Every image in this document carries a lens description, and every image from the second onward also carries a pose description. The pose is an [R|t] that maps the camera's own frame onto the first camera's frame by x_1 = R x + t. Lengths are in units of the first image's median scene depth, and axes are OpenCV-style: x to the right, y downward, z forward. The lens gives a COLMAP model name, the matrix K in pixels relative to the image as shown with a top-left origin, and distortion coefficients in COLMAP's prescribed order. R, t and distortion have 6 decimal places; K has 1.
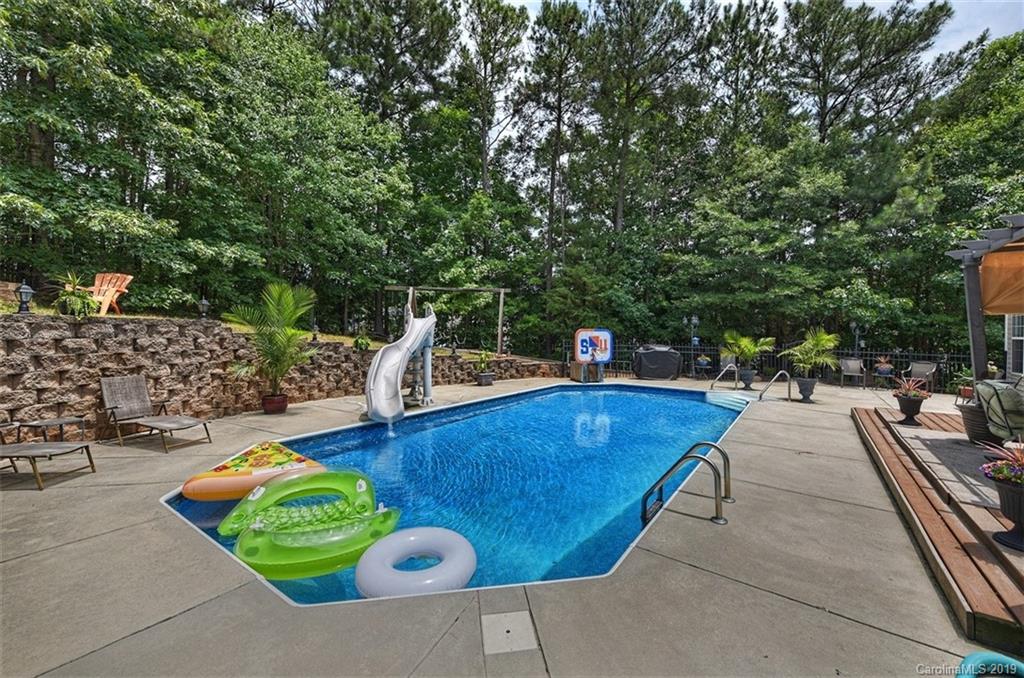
lens RADIAL K [[415.4, 0, 512.0], [0, 415.4, 339.0], [0, 0, 1]] dist [0.013246, 0.000096]
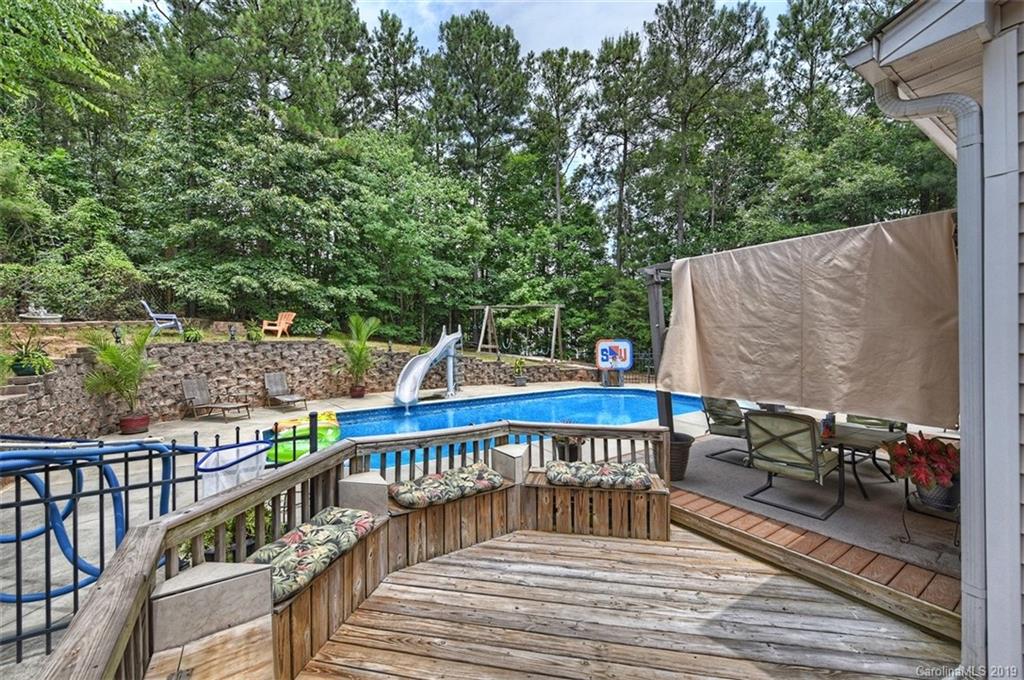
lens RADIAL K [[415.4, 0, 512.0], [0, 415.4, 340.0], [0, 0, 1]] dist [0.013246, 0.000096]
pose [[0.928743, -0.009590, -0.370600, 0.362823], [0.007330, 0.999945, -0.007504, -0.016744], [0.370651, 0.004252, 0.928762, -0.161062]]
